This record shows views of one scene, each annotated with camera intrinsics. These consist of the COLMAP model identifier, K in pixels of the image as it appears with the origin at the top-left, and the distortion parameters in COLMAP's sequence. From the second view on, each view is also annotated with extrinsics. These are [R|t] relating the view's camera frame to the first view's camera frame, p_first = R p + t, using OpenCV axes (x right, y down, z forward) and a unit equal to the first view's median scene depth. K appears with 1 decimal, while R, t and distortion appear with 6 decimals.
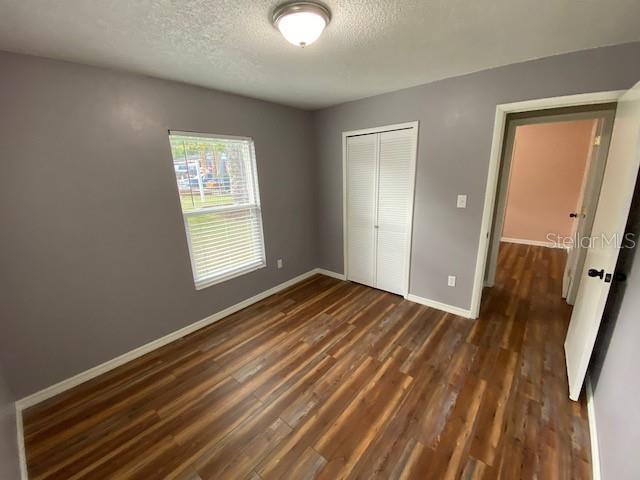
lens RADIAL K [[260.6, 0, 319.6], [0, 260.6, 238.6], [0, 0, 1]] dist [-0.002999, -0.002946]
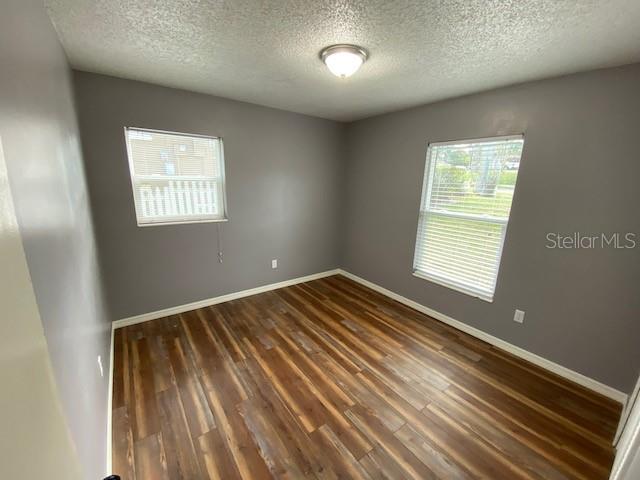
lens RADIAL K [[260.6, 0, 318.9], [0, 260.6, 242.7], [0, 0, 1]] dist [-0.002999, -0.002946]
pose [[-0.218340, 0.263334, -0.939672, 0.957635], [-0.271622, 0.908454, 0.317699, -0.266843], [0.937309, 0.324602, -0.126824, 0.935542]]
